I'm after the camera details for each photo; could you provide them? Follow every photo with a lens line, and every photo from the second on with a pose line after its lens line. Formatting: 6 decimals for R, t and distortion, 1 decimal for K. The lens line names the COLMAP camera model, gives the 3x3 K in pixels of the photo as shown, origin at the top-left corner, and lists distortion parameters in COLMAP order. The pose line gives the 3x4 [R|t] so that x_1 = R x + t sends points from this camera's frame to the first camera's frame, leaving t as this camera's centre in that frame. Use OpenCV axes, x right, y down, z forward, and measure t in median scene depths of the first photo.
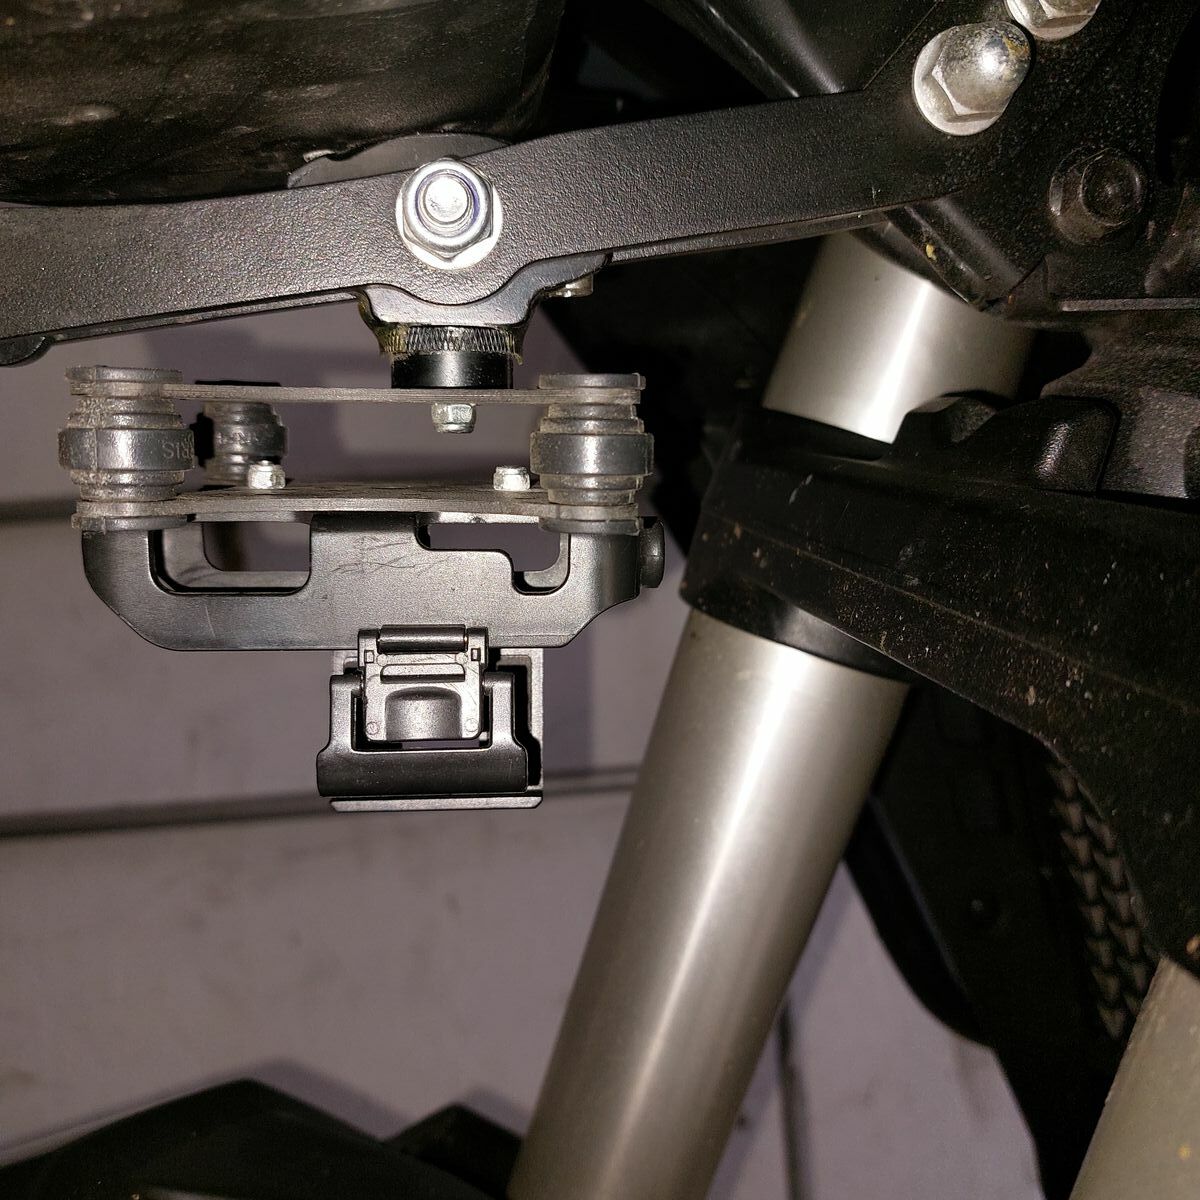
lens RADIAL K [[1177.9, 0, 600.0], [0, 1177.9, 600.0], [0, 0, 1]] dist [0.066875, -0.216557]
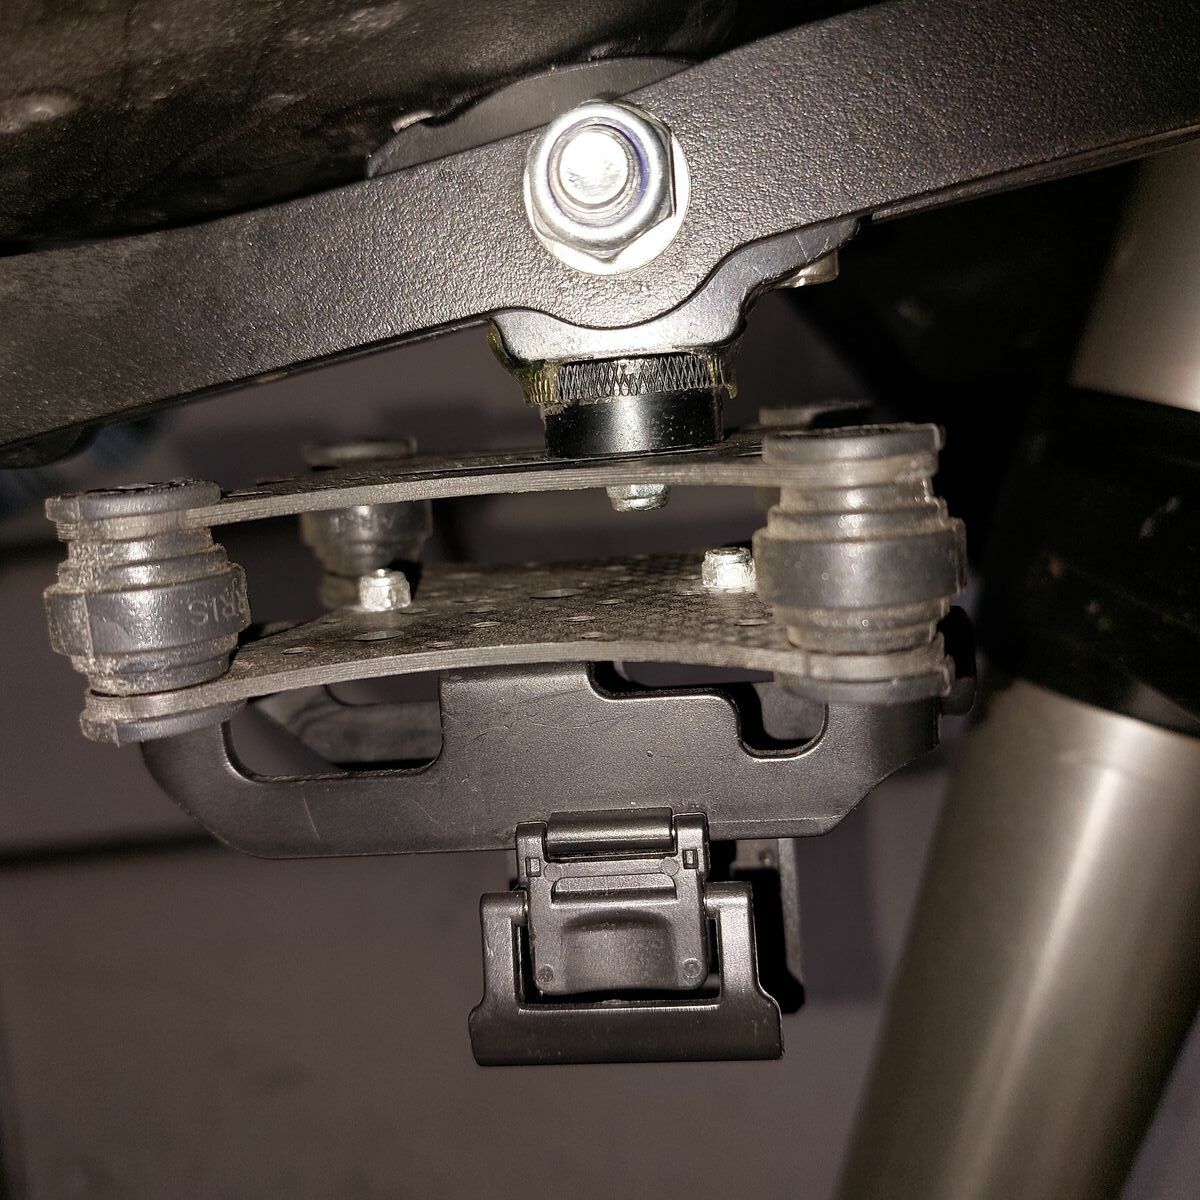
lens RADIAL K [[1180.9, 0, 600.0], [0, 1180.9, 600.0], [0, 0, 1]] dist [0.028893, -0.158247]
pose [[0.977467, -0.055668, -0.203616, -0.012969], [0.065295, 0.997029, 0.040864, -0.128076], [0.200736, -0.053238, 0.978198, 0.357402]]
